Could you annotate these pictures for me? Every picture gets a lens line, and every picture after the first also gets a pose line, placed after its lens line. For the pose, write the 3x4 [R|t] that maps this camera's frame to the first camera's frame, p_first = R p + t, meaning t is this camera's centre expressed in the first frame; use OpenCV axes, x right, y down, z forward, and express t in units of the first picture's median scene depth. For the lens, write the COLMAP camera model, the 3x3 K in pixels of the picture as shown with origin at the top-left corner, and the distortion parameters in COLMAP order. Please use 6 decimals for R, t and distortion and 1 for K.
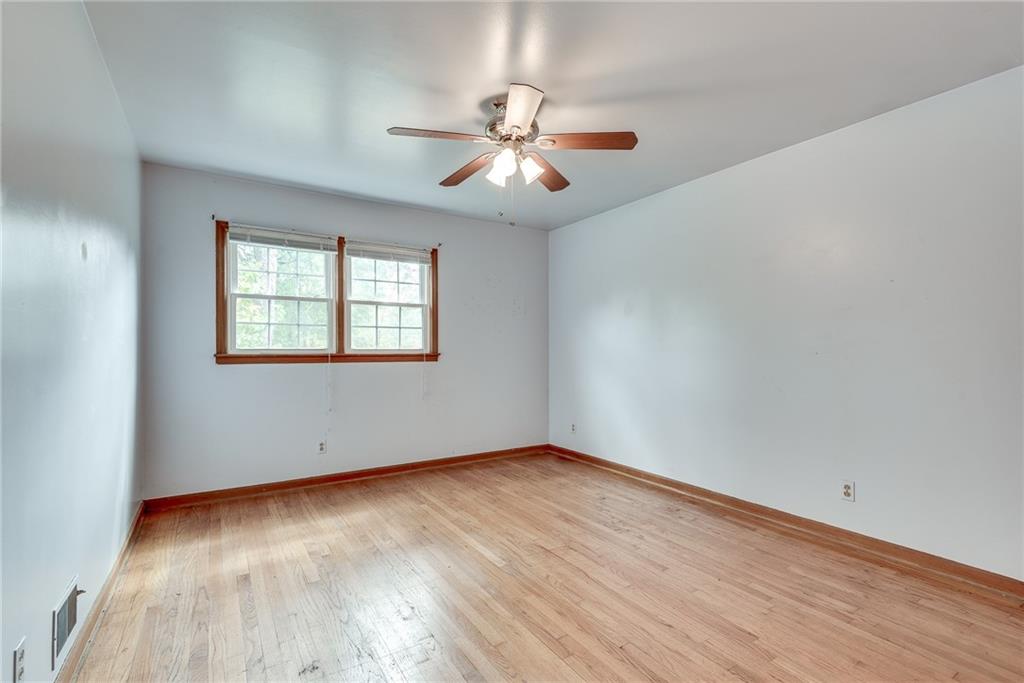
lens RADIAL K [[462.8, 0, 508.9], [0, 462.8, 343.6], [0, 0, 1]] dist [0.009786, -0.008987]
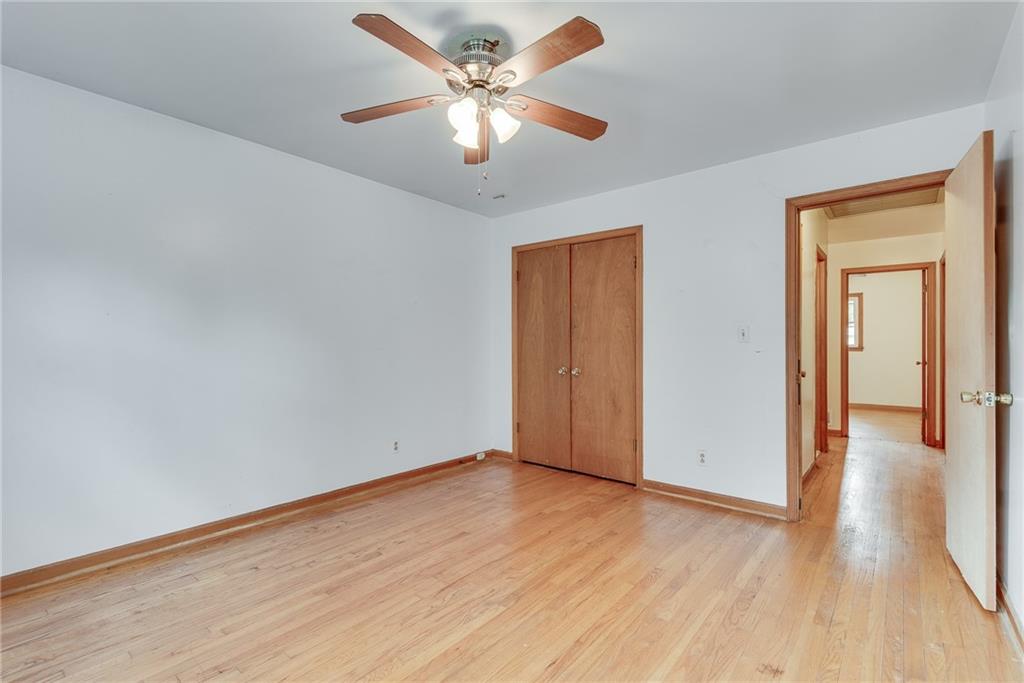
lens RADIAL K [[462.8, 0, 510.6], [0, 462.8, 342.8], [0, 0, 1]] dist [0.009786, -0.008987]
pose [[-0.302668, 0.003744, 0.953089, -0.692557], [-0.002596, 0.999985, -0.004753, 0.009342], [-0.953093, -0.003912, -0.302653, 1.058873]]
